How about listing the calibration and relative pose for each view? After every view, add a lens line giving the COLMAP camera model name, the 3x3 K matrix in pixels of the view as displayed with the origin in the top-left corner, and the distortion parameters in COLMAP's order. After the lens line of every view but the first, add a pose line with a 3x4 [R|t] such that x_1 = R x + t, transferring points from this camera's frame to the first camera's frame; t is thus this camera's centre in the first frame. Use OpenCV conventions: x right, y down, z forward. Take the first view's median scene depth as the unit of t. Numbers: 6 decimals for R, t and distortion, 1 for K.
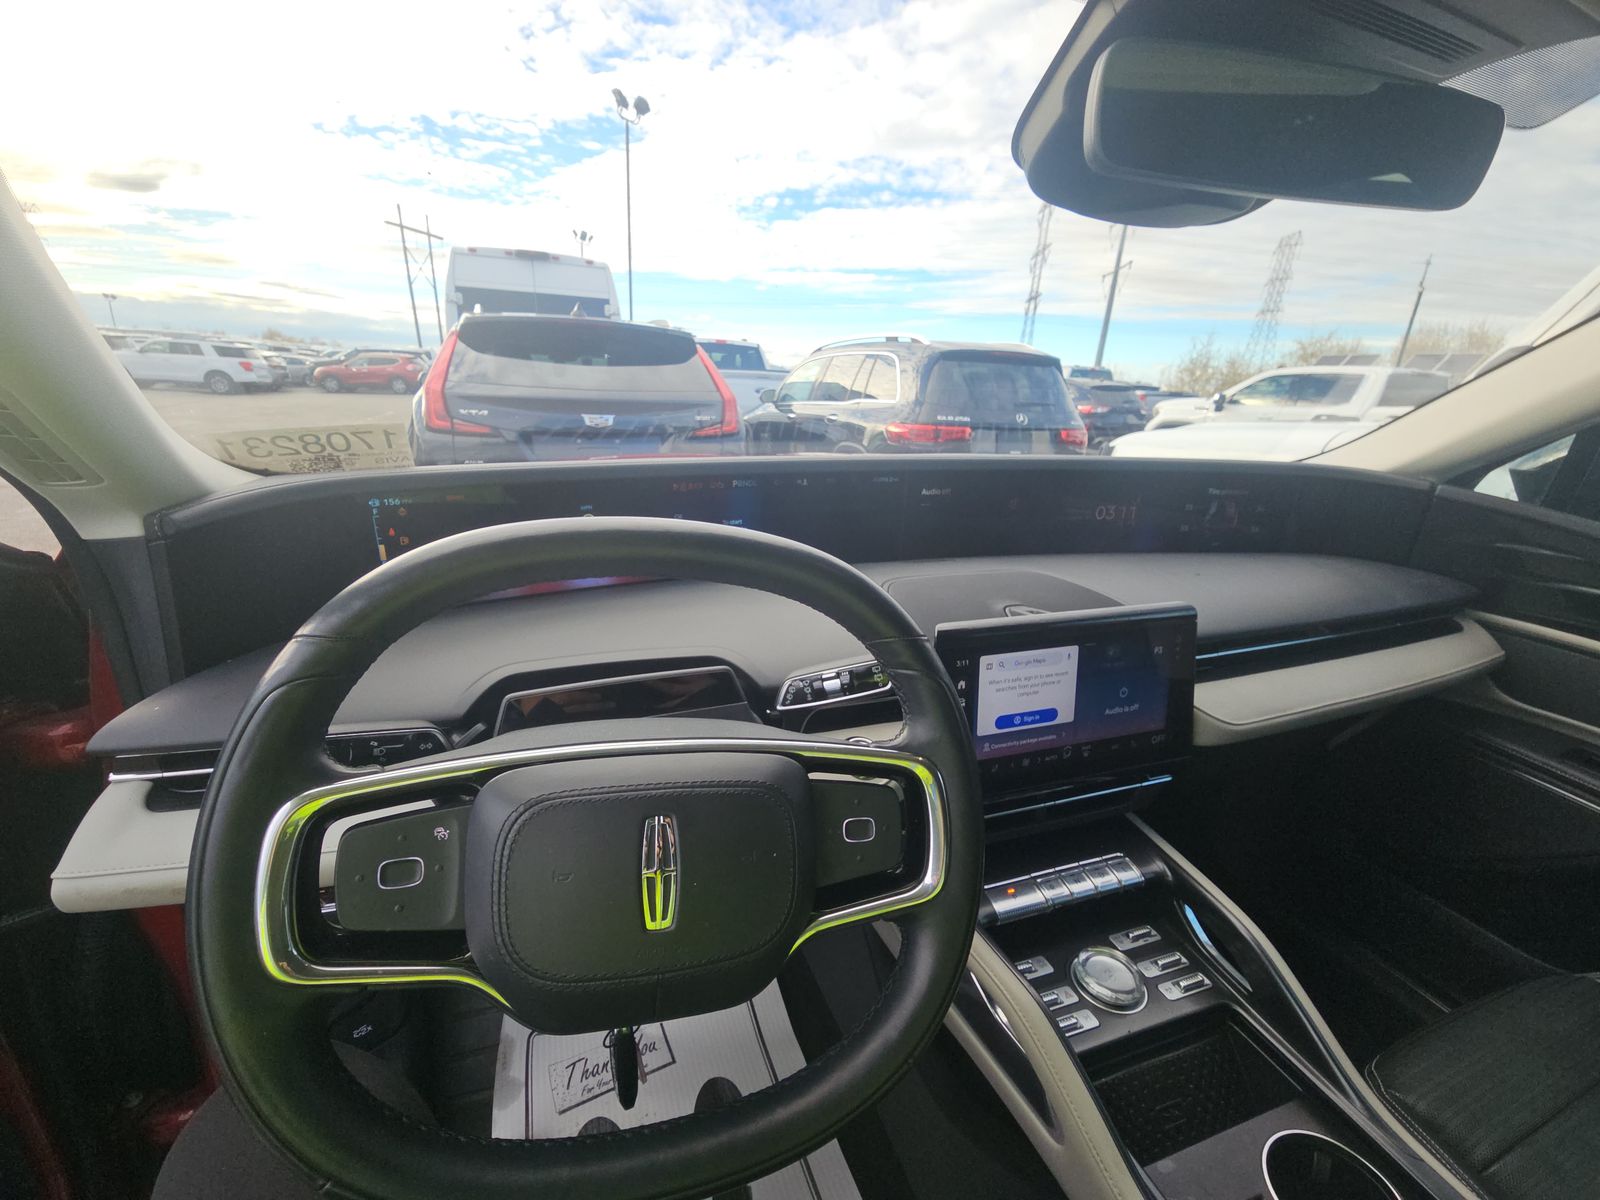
lens RADIAL K [[654.2, 0, 788.9], [0, 654.2, 621.9], [0, 0, 1]] dist [0.002822, -0.008685]
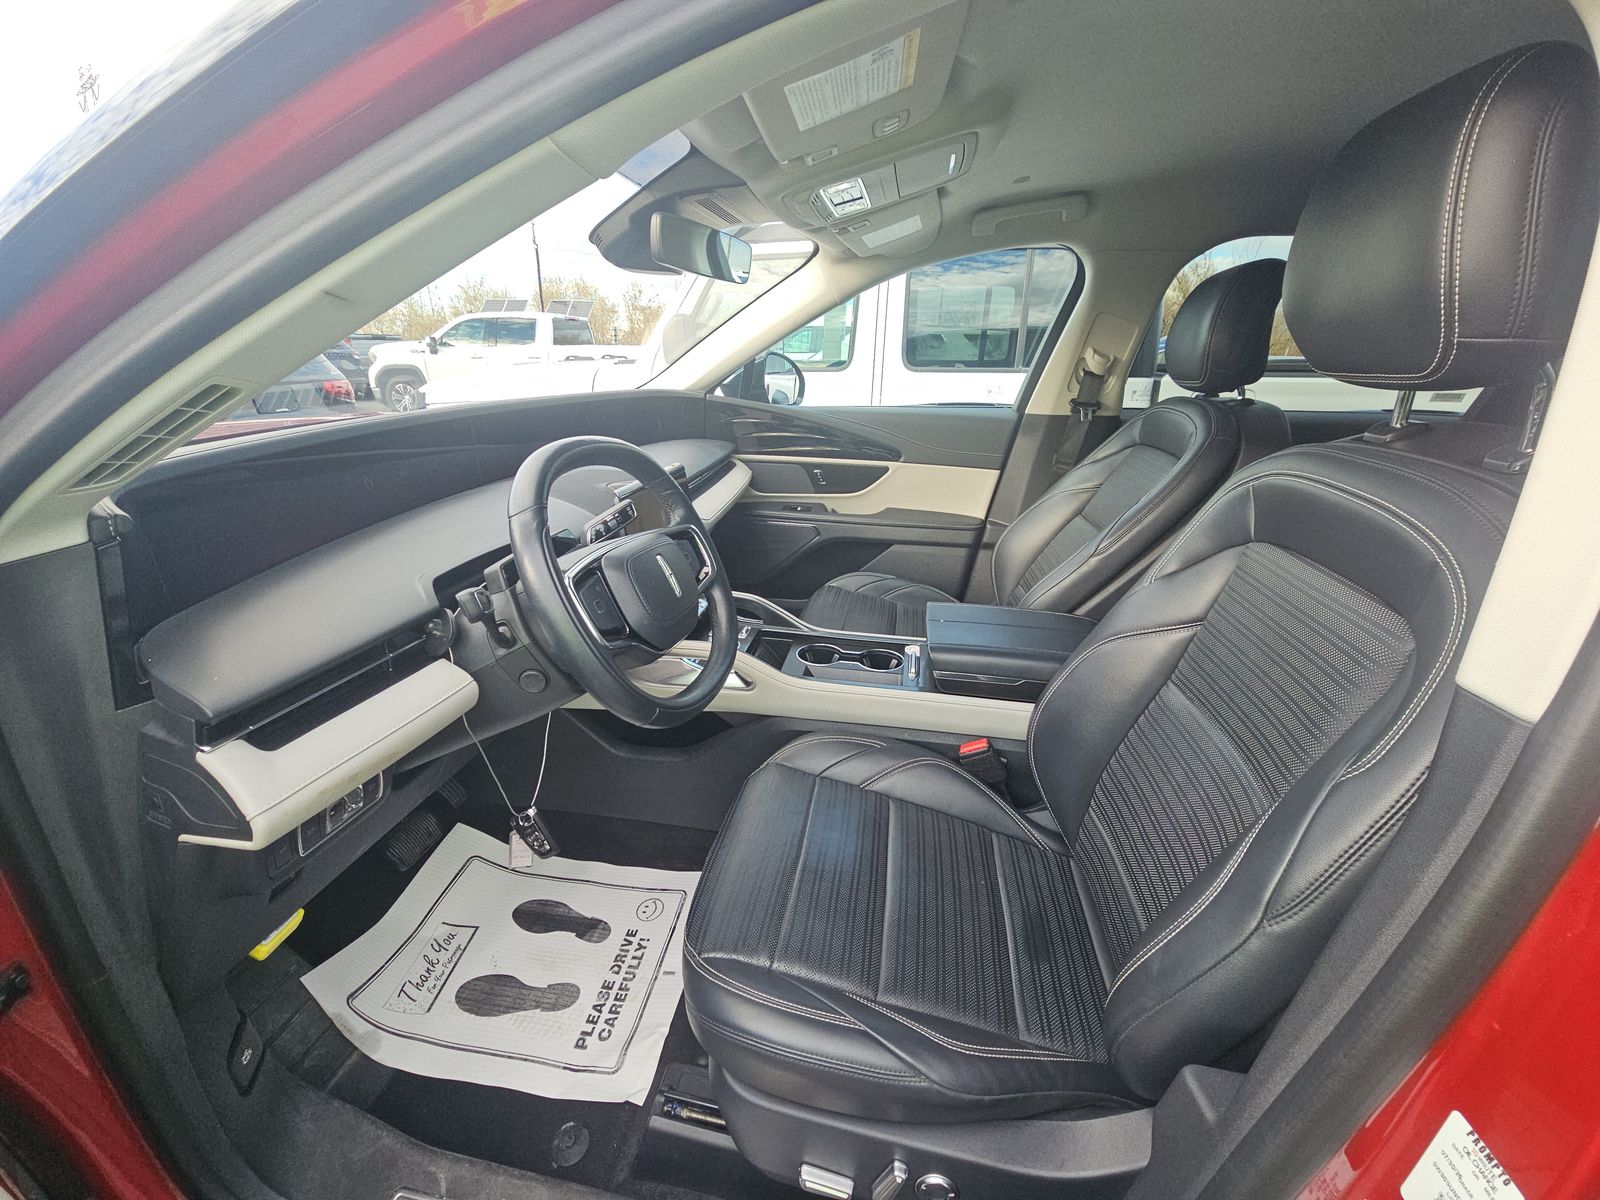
lens RADIAL K [[654.2, 0, 788.9], [0, 654.2, 621.9], [0, 0, 1]] dist [0.002822, -0.008685]
pose [[0.495047, -0.354904, 0.793078, -0.102150], [0.292039, 0.927635, 0.232825, 0.005611], [-0.818317, 0.116350, 0.562868, -0.034613]]
